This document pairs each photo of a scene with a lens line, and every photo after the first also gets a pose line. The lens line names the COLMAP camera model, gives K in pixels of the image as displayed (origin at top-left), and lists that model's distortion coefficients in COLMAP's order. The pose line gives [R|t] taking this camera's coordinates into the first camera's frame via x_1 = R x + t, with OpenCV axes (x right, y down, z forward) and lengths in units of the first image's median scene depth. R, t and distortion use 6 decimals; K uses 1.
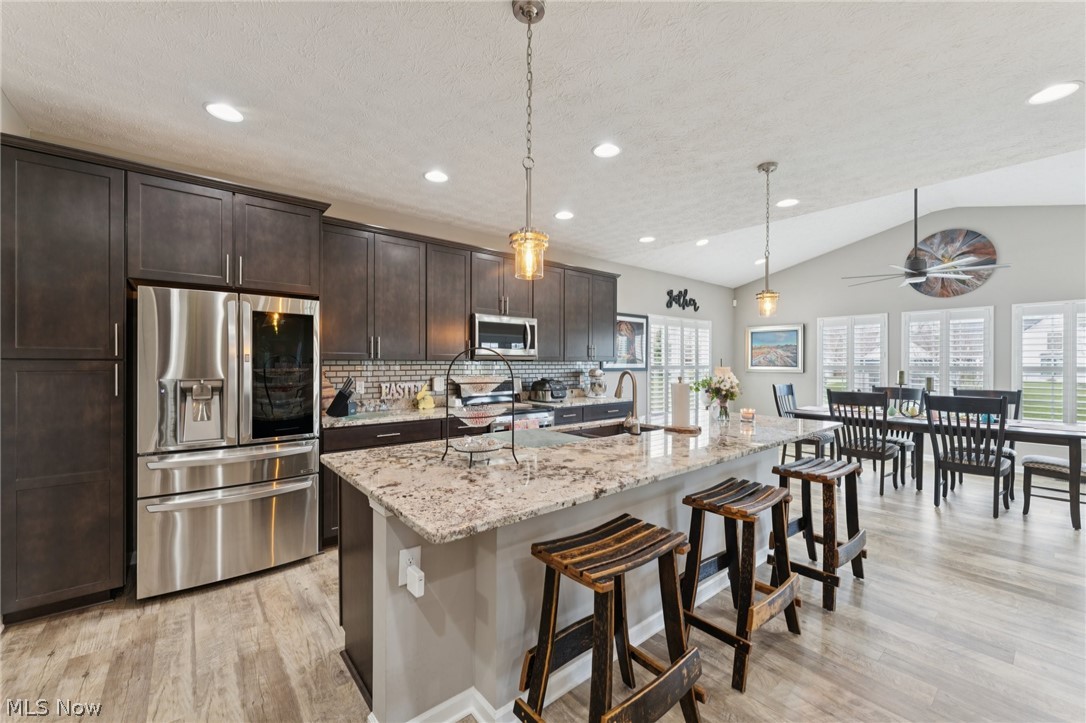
lens RADIAL K [[434.6, 0, 543.4], [0, 434.6, 359.6], [0, 0, 1]] dist [-0.001769, 0.000244]
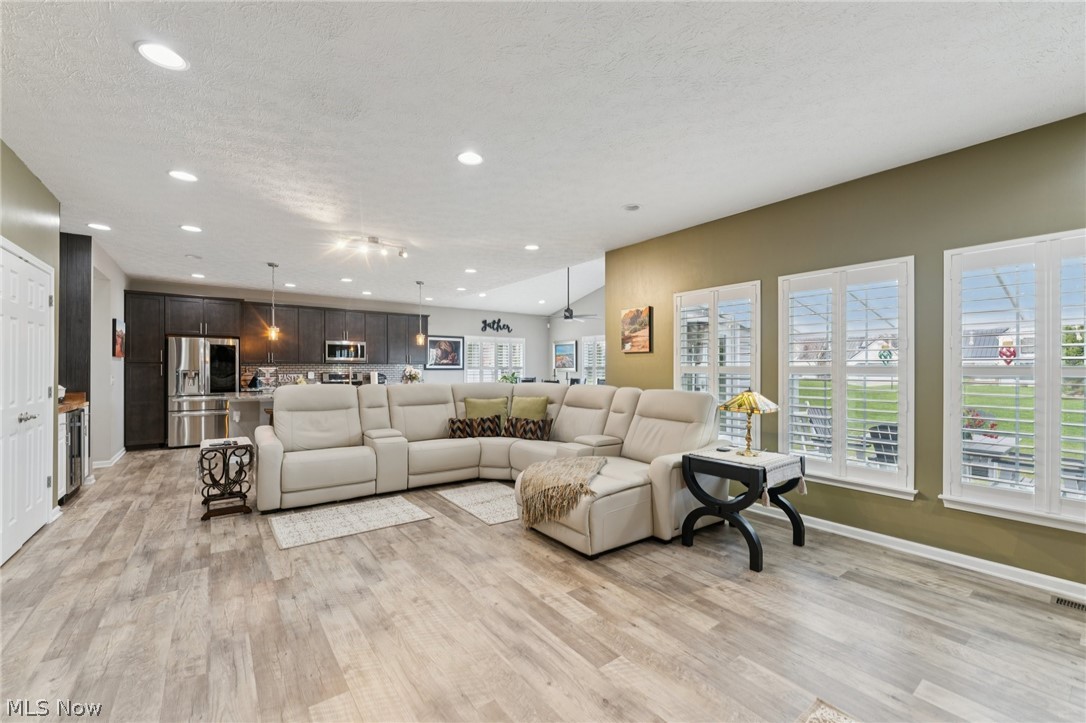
lens RADIAL K [[434.6, 0, 537.2], [0, 434.6, 365.6], [0, 0, 1]] dist [-0.001769, 0.000244]
pose [[0.998629, -0.001648, -0.052320, 1.027845], [0.001753, 0.999997, 0.001957, 0.011274], [0.052317, -0.002046, 0.998628, -1.084537]]
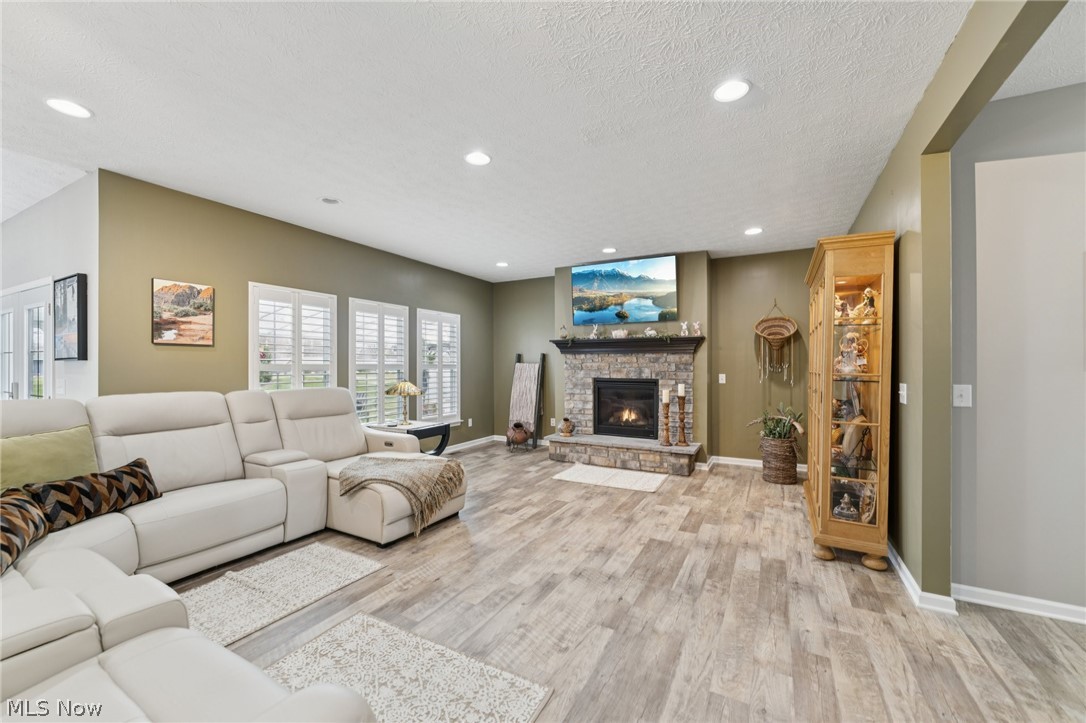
lens RADIAL K [[434.6, 0, 540.4], [0, 434.6, 360.7], [0, 0, 1]] dist [-0.001769, 0.000244]
pose [[-0.368142, 0.005445, 0.929754, 0.108954], [-0.006248, 0.999946, -0.008330, 0.012632], [-0.929749, -0.008876, -0.368088, -0.141559]]
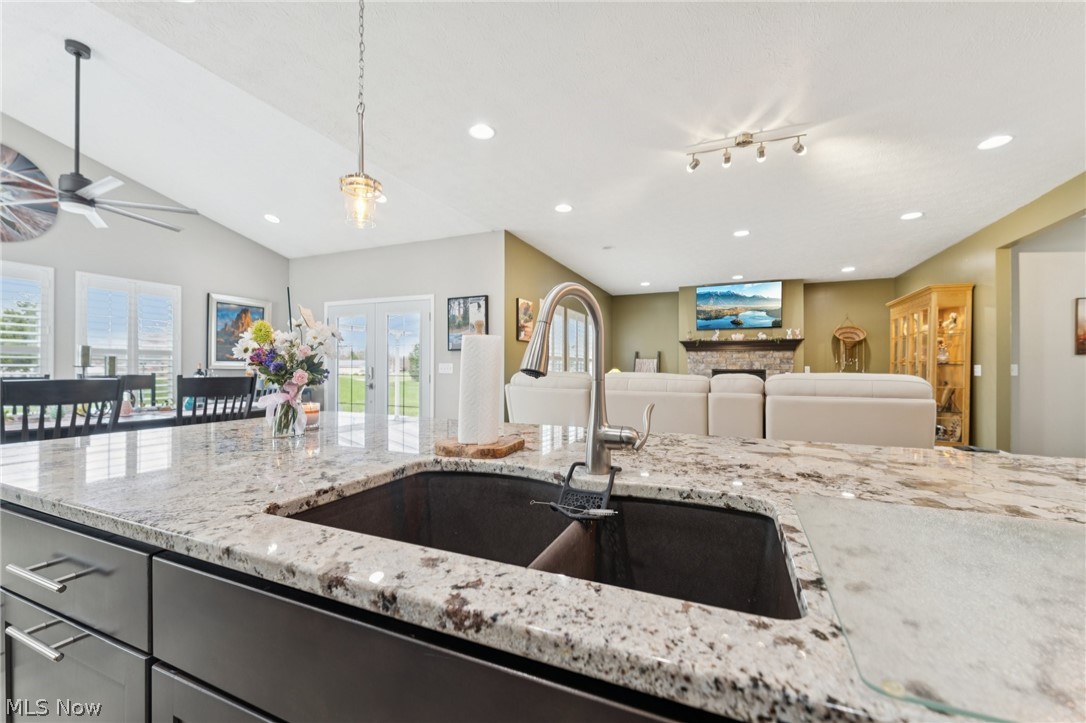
lens RADIAL K [[434.6, 0, 539.6], [0, 434.6, 372.8], [0, 0, 1]] dist [-0.001769, 0.000244]
pose [[-0.438278, -0.018199, 0.898655, -0.051056], [-0.011207, 0.999828, 0.014782, 0.057039], [-0.898770, -0.003593, -0.438406, 0.808148]]
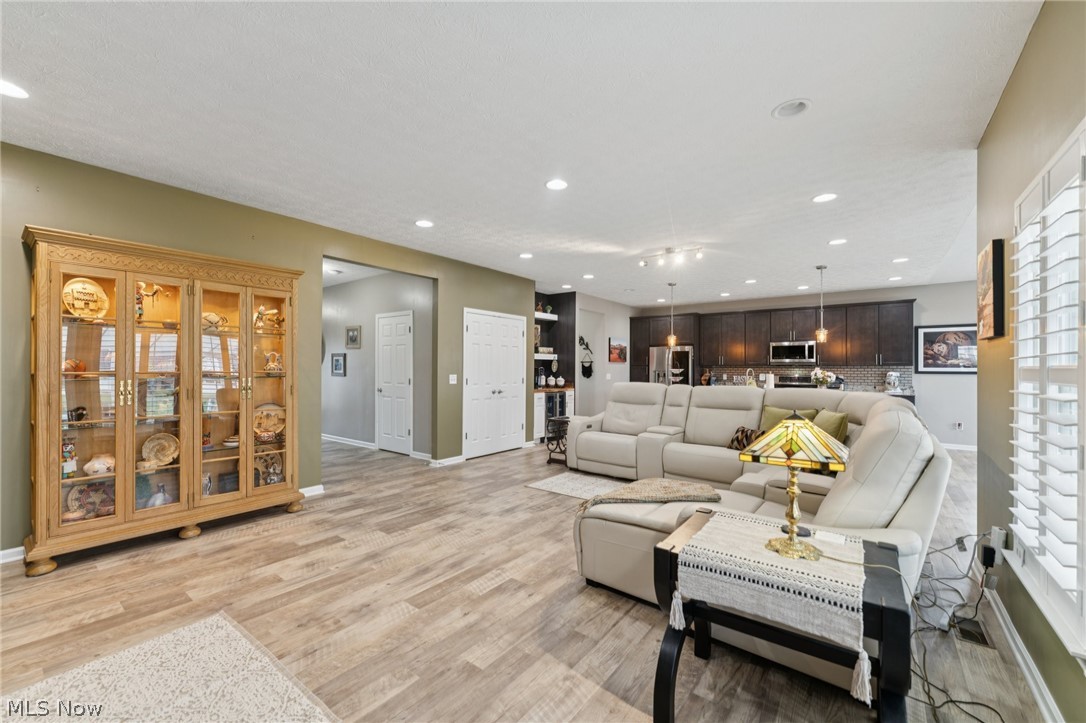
lens RADIAL K [[434.6, 0, 541.9], [0, 434.6, 362.8], [0, 0, 1]] dist [-0.001769, 0.000244]
pose [[0.227237, -0.014782, -0.973727, 1.717993], [0.000948, 0.999888, -0.014958, 0.020828], [0.973839, 0.002476, 0.227226, -0.550611]]
